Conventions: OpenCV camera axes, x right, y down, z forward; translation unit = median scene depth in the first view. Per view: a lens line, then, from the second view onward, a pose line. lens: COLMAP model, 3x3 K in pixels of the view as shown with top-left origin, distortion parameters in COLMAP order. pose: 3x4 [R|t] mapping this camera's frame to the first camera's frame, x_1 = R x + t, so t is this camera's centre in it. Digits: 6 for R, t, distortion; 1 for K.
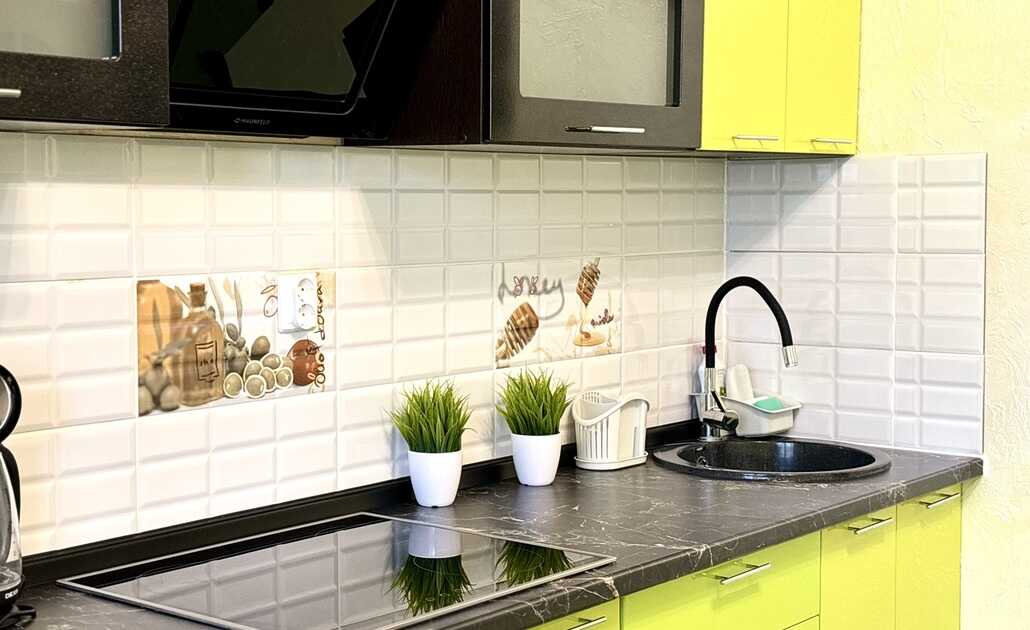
lens RADIAL K [[1574.6, 0, 513.9], [0, 1574.6, 336.6], [0, 0, 1]] dist [0.243873, -0.073230]
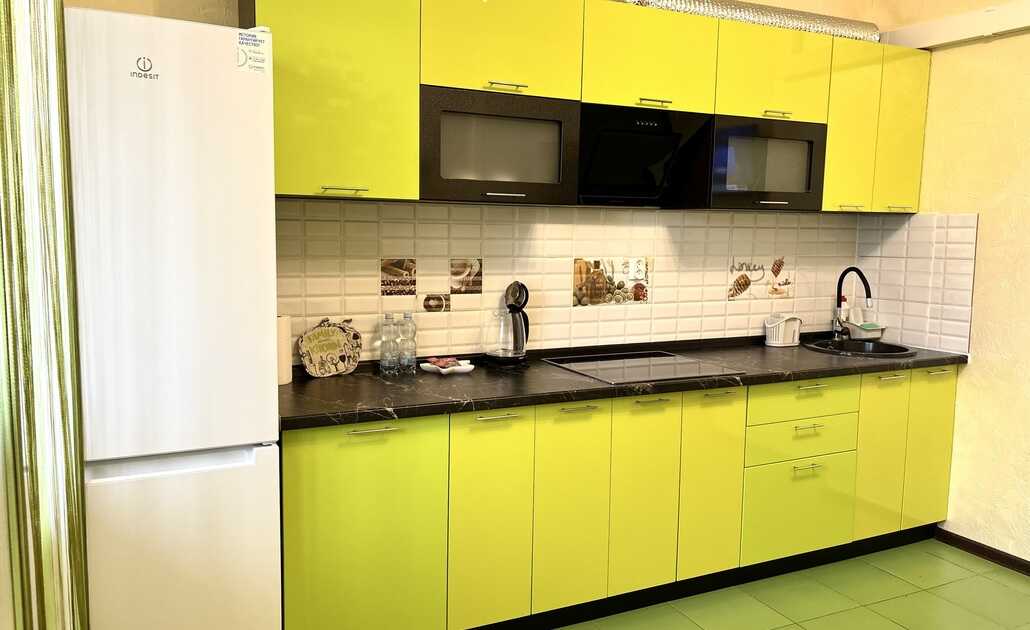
lens RADIAL K [[782.1, 0, 515.0], [0, 782.1, 315.0], [0, 0, 1]] dist [0.093563, -0.138032]
pose [[0.909453, 0.058572, -0.411661, 0.215871], [-0.050186, 0.998254, 0.031161, 0.023879], [0.412767, -0.007680, 0.910804, -0.271976]]
